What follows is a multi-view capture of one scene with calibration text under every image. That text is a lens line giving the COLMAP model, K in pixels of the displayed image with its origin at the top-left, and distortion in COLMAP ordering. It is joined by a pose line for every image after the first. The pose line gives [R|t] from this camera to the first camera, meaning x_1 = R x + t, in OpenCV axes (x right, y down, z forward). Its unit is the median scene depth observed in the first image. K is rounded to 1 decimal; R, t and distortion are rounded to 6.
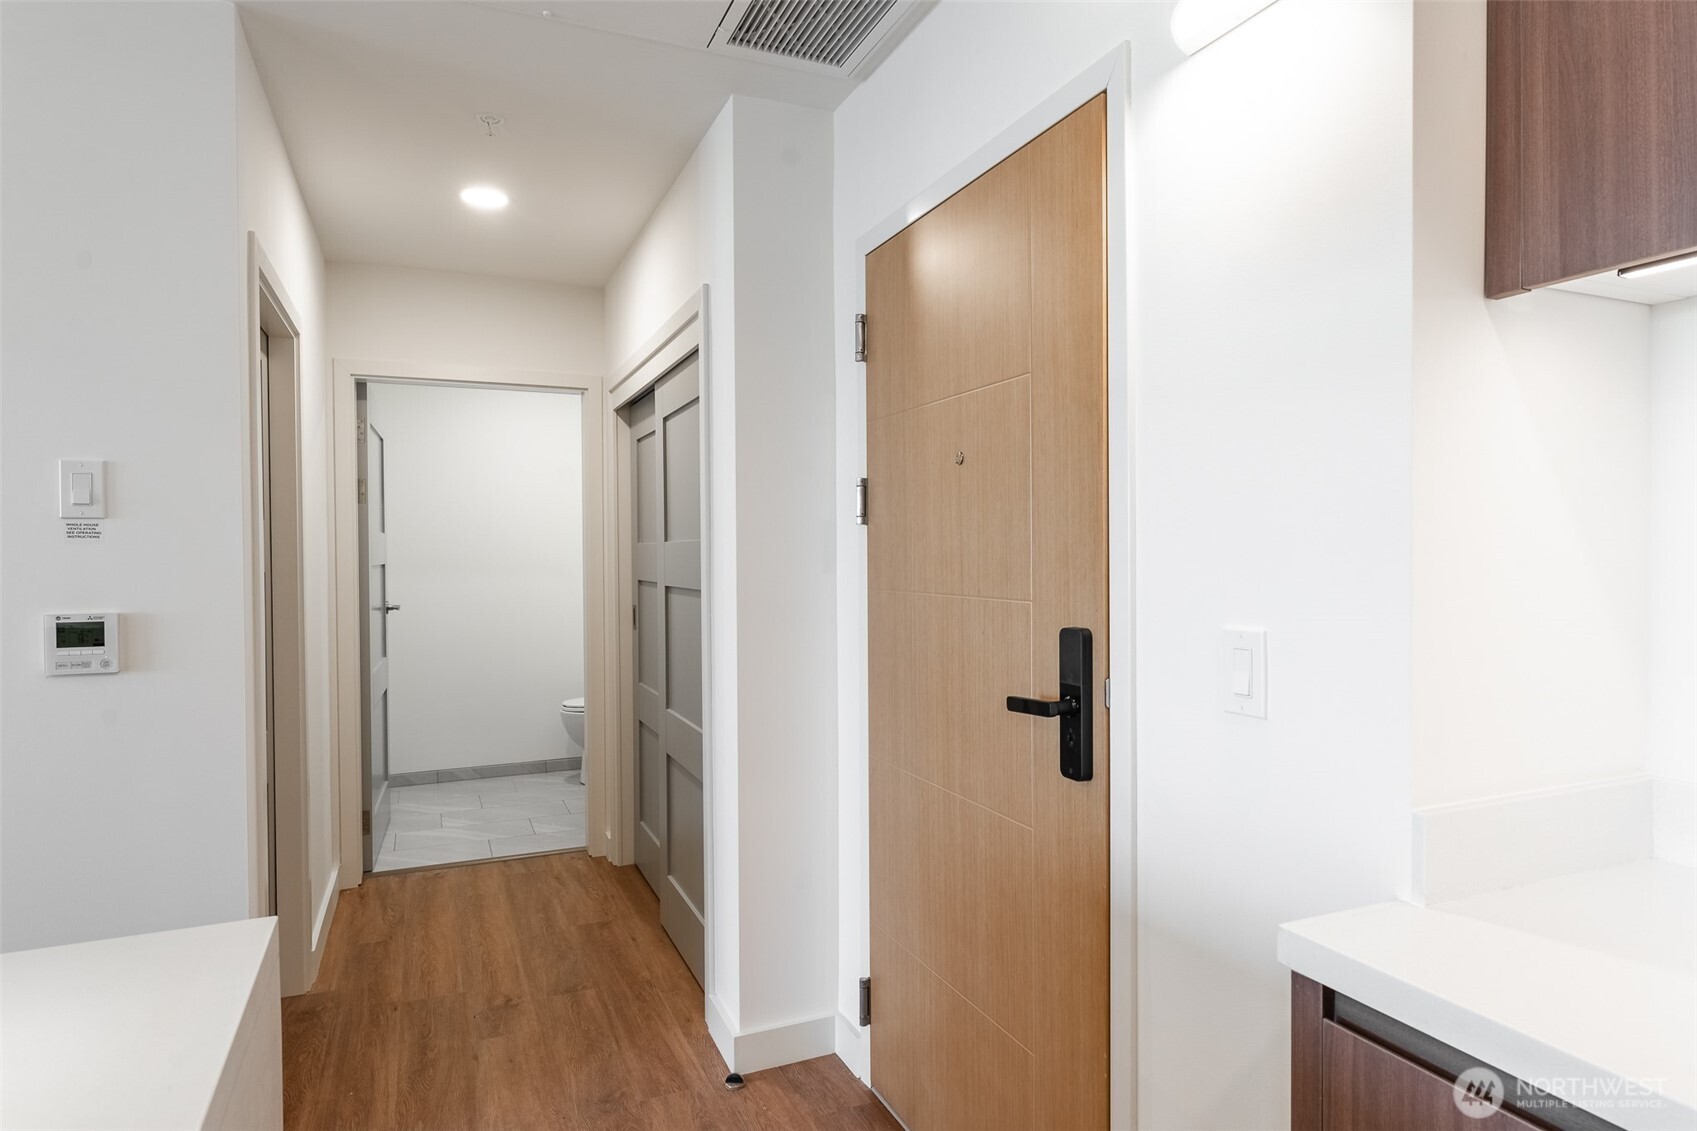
lens RADIAL K [[992.1, 0, 864.1], [0, 992.1, 565.4], [0, 0, 1]] dist [-0.010649, 0.005002]
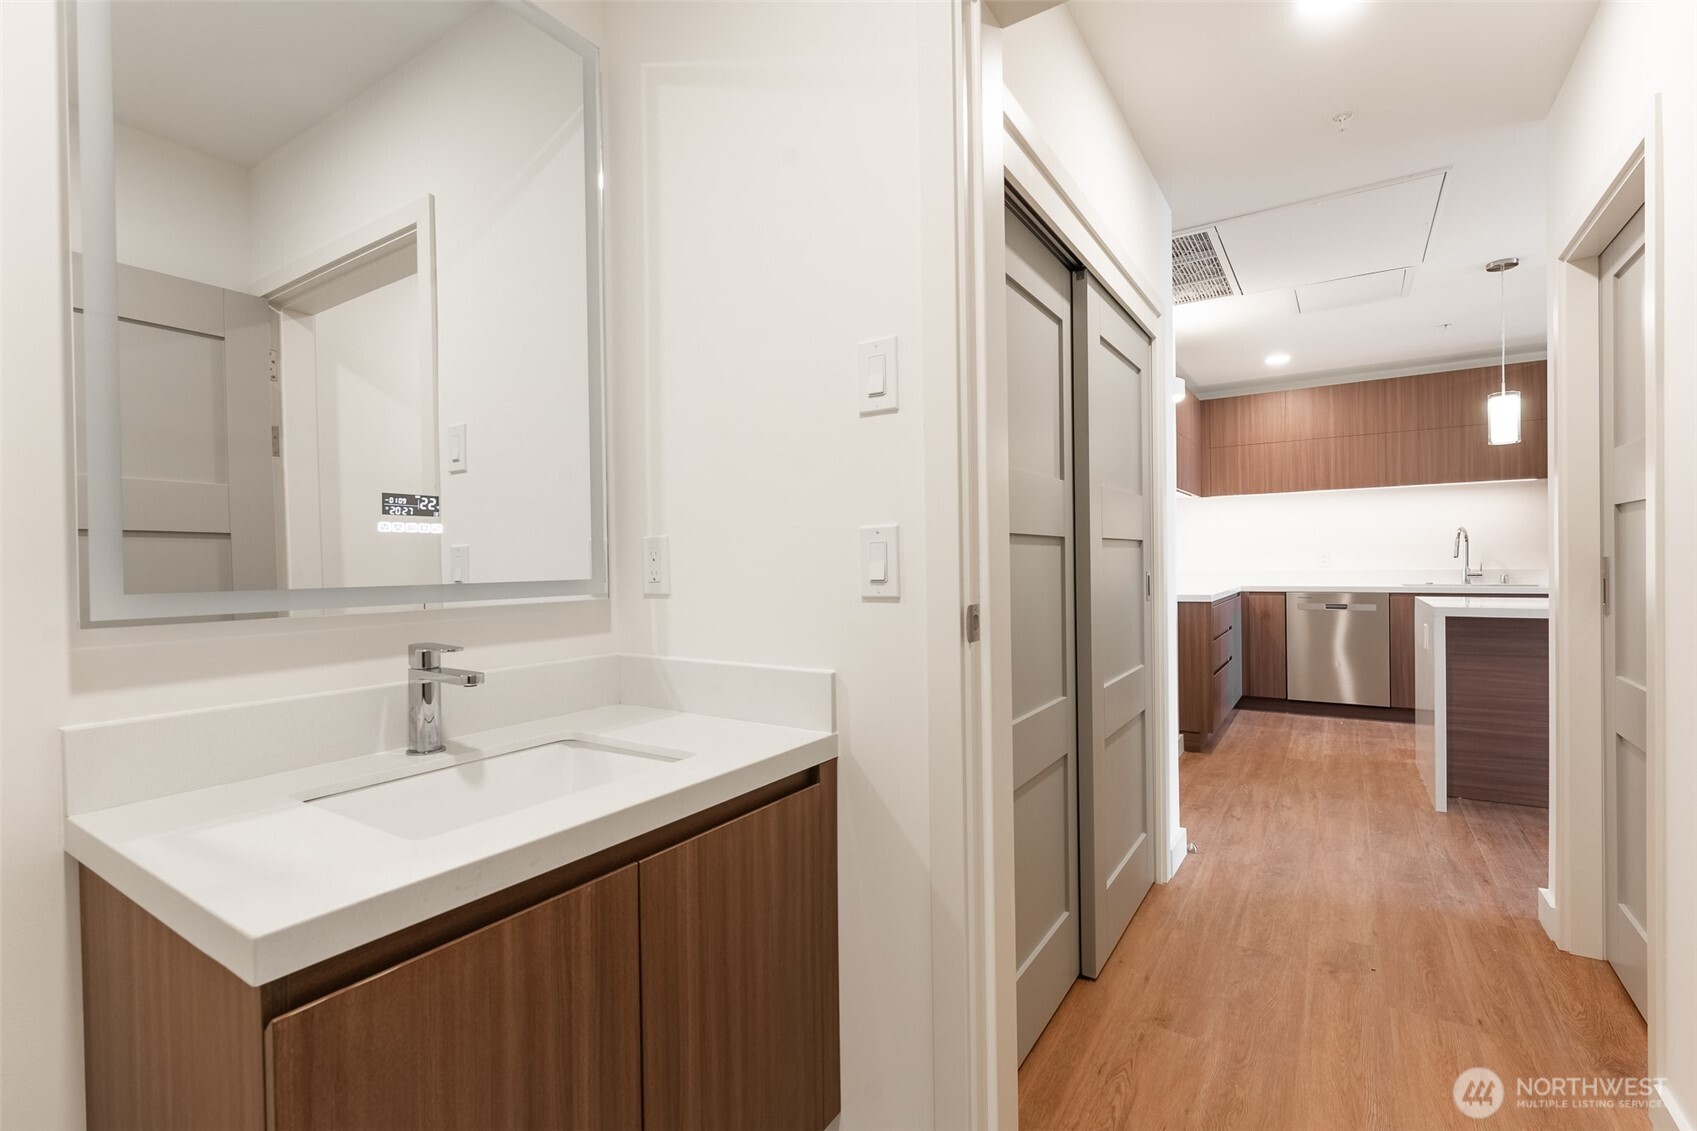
lens RADIAL K [[774.3, 0, 833.8], [0, 774.3, 570.9], [0, 0, 1]] dist [-0.007936, 0.001185]
pose [[-0.540383, 0.002683, 0.841415, -0.534740], [0.030897, 0.999384, 0.016657, 0.026027], [-0.840852, 0.034999, -0.540133, 1.323423]]
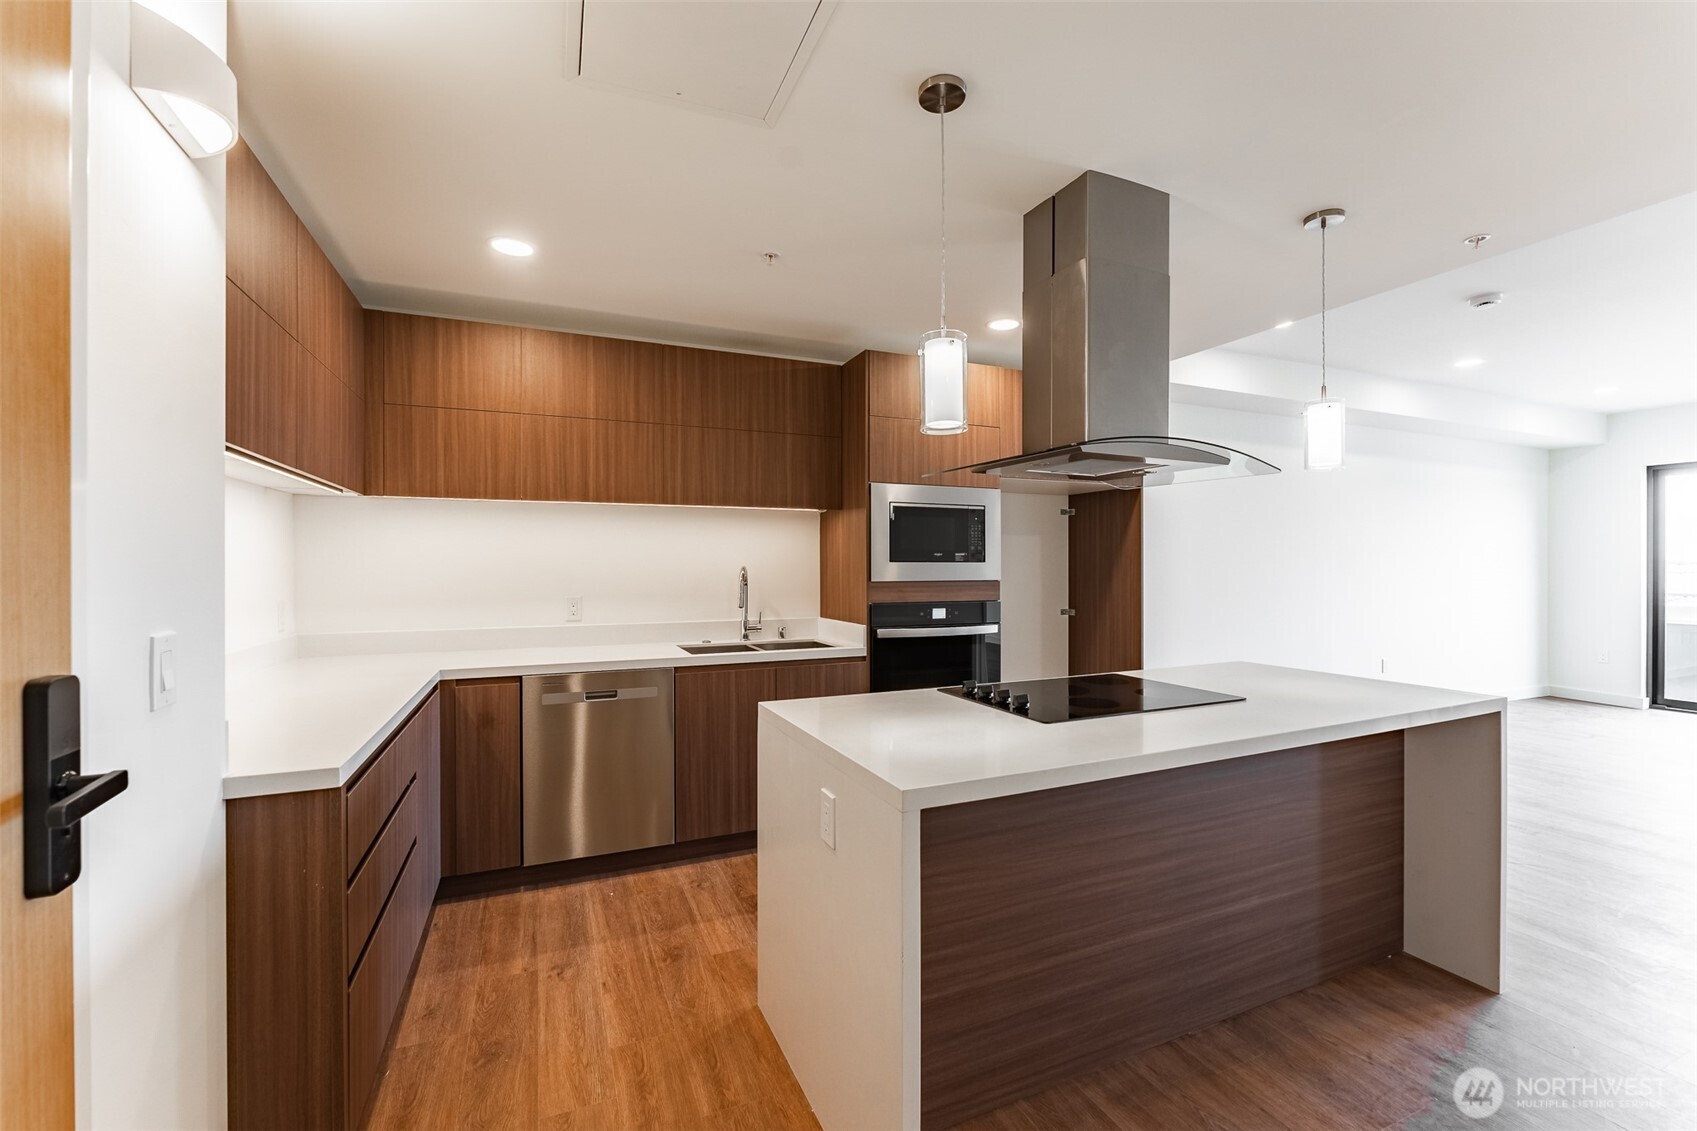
lens RADIAL K [[720.5, 0, 850.7], [0, 720.5, 568.4], [0, 0, 1]] dist [-0.002506, 0.000887]
pose [[-0.999903, 0.006685, 0.012203, -0.149411], [0.006926, 0.999779, 0.019847, -0.008616], [-0.012067, 0.019930, -0.999729, 0.616613]]
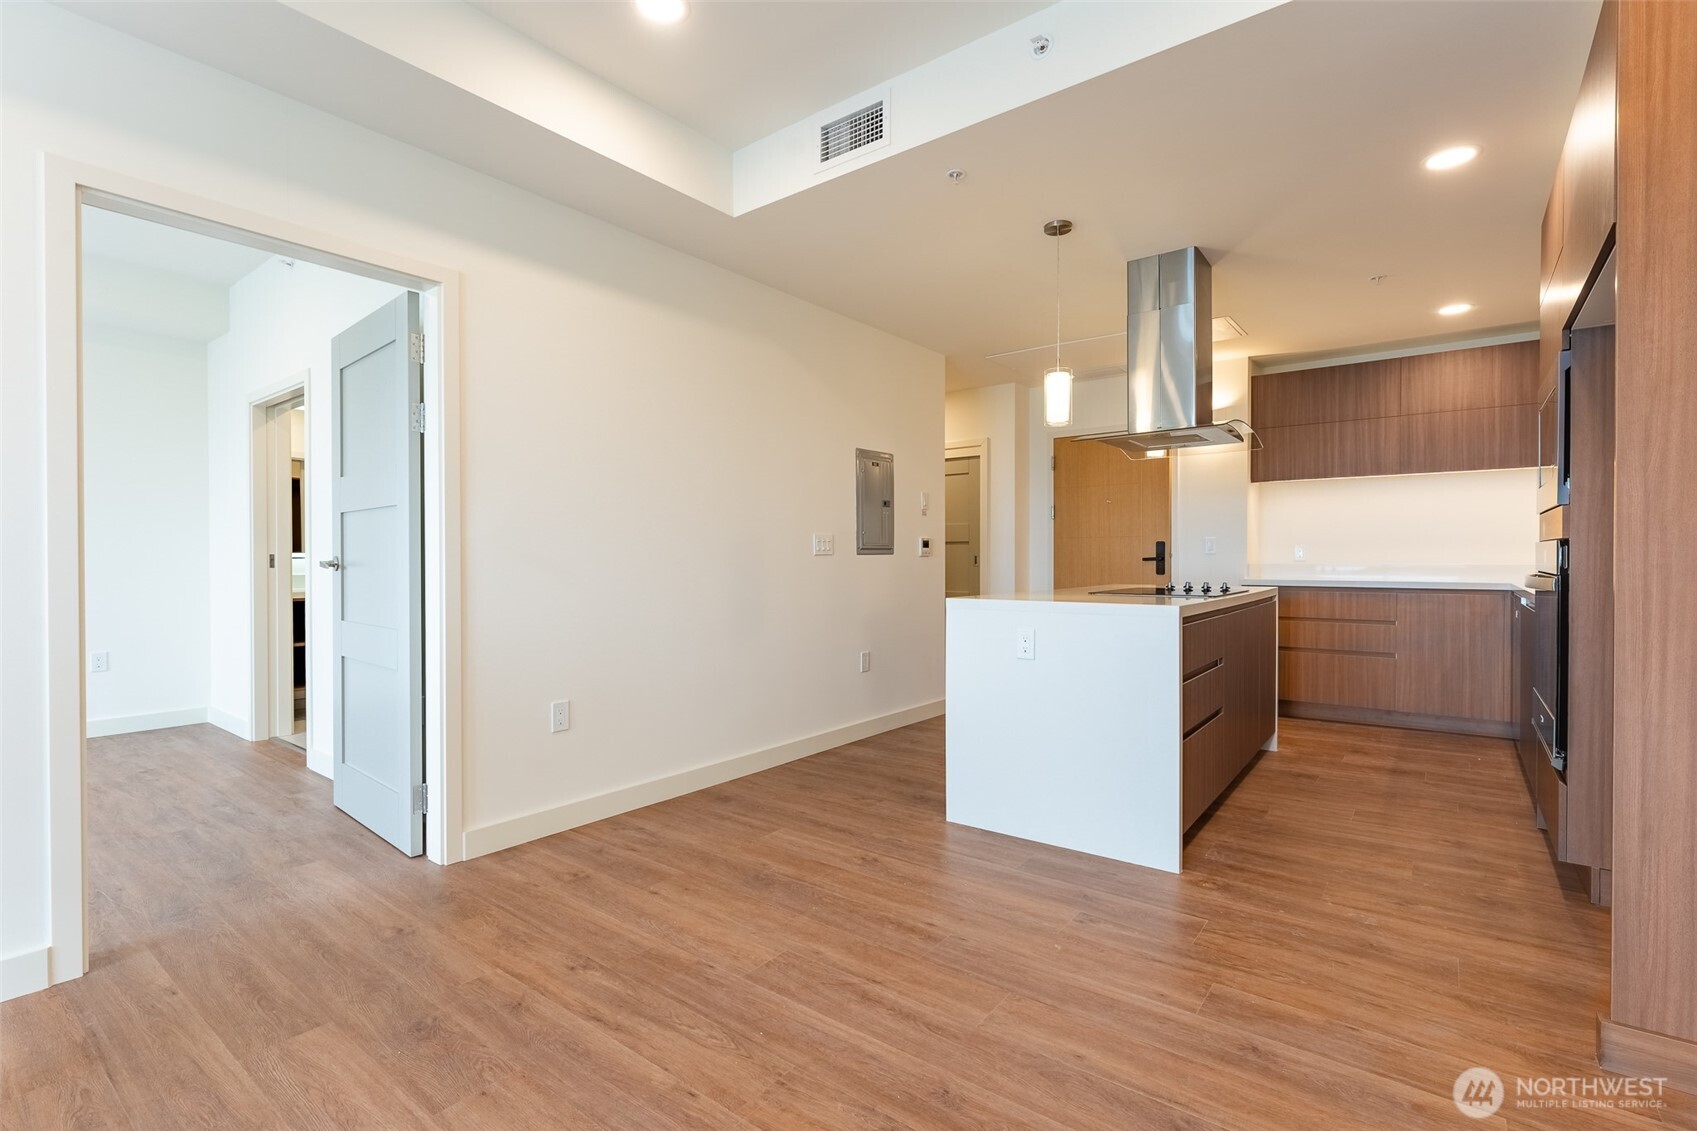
lens RADIAL K [[774.3, 0, 870.3], [0, 774.3, 564.6], [0, 0, 1]] dist [-0.007936, 0.001185]
pose [[0.874005, -0.000877, 0.485917, -1.109539], [0.005094, 0.999960, -0.007358, 0.078170], [-0.485891, 0.008906, 0.873974, -0.606554]]
